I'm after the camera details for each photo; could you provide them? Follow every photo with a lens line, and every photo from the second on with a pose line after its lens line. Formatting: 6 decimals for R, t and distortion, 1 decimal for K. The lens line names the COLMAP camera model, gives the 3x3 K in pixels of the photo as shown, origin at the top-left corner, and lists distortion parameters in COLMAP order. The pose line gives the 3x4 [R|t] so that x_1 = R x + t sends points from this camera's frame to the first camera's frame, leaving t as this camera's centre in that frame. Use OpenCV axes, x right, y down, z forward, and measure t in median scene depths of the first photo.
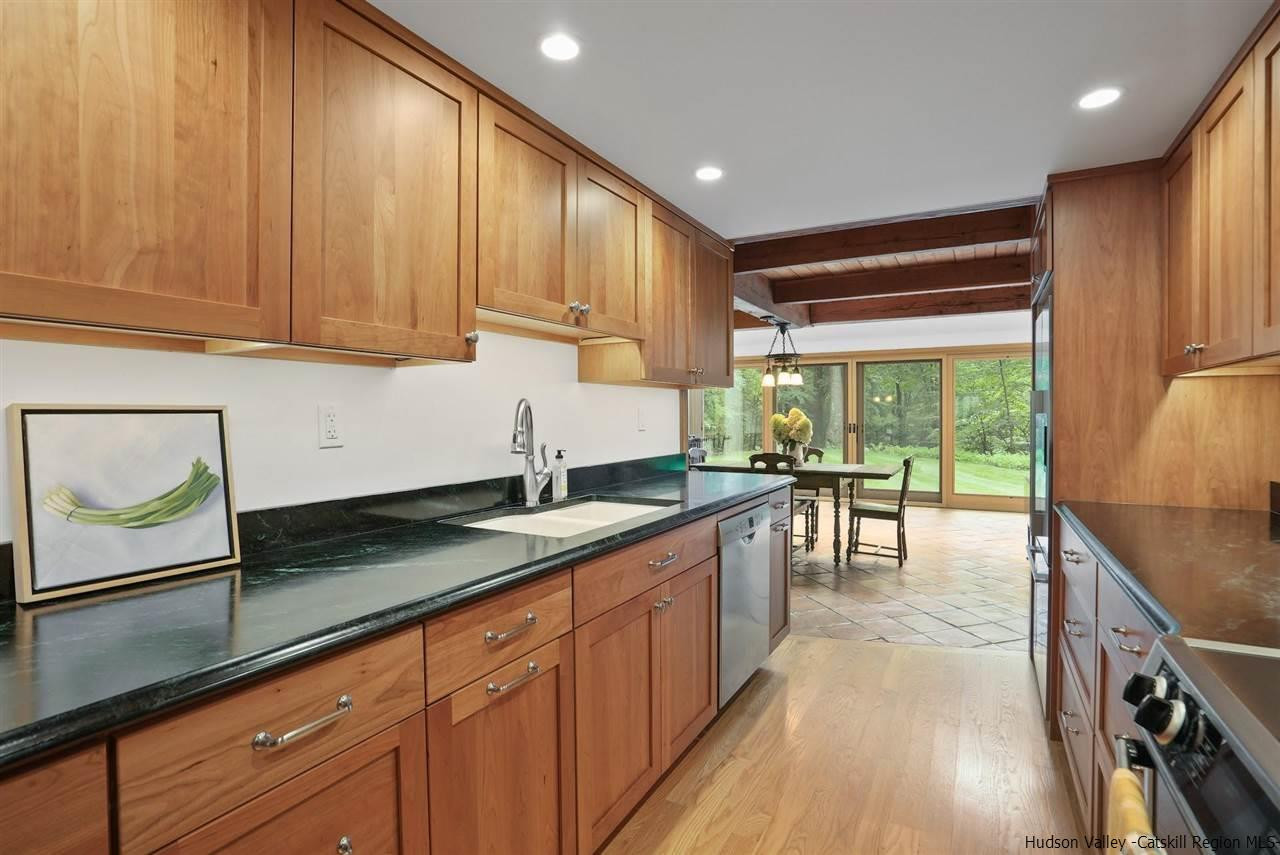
lens RADIAL K [[602.7, 0, 644.7], [0, 602.7, 419.8], [0, 0, 1]] dist [-0.036185, 0.000336]
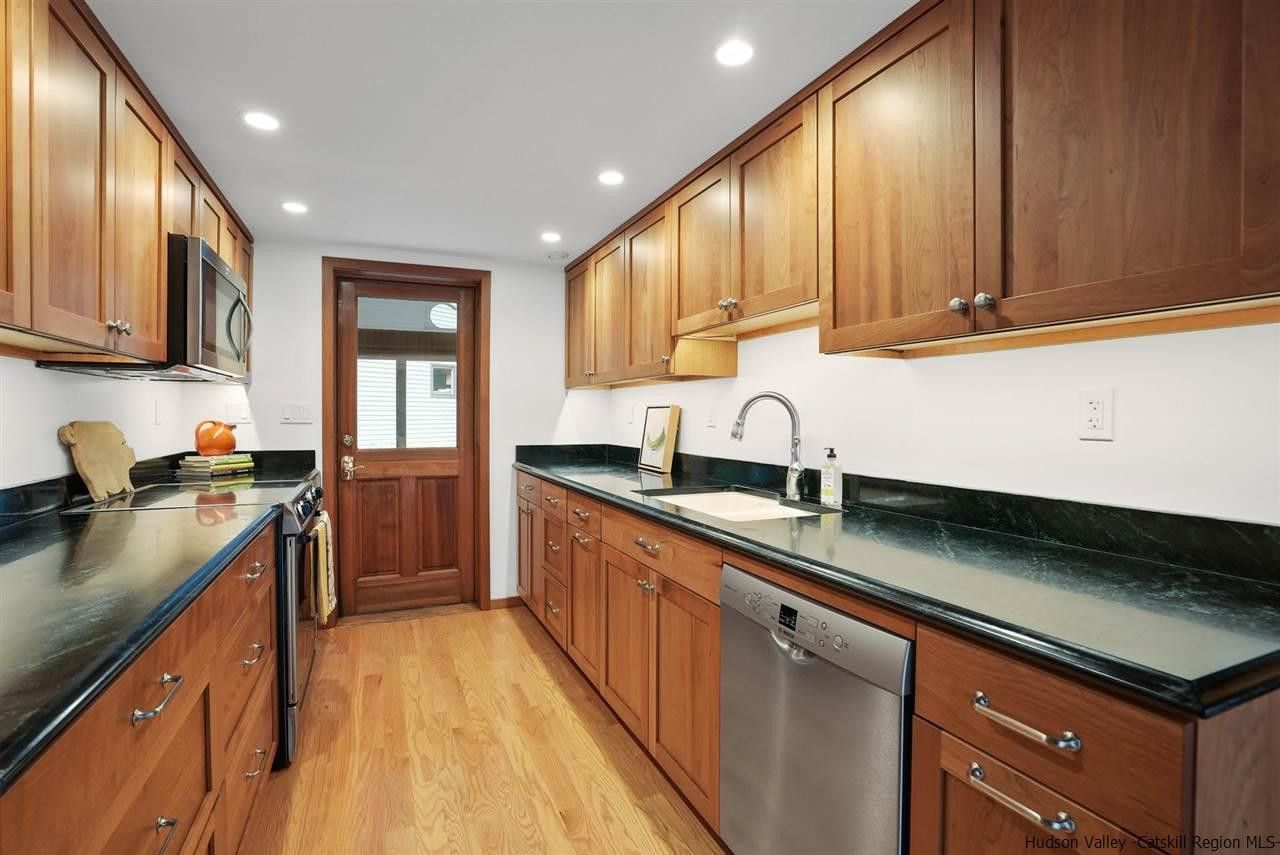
lens RADIAL K [[609.3, 0, 635.8], [0, 609.3, 424.5], [0, 0, 1]] dist [-0.018417, 0.000841]
pose [[-0.610506, 0.011101, -0.791934, 0.814659], [-0.008395, 0.999755, 0.020486, 0.002469], [0.791967, 0.019155, -0.610263, 1.498173]]
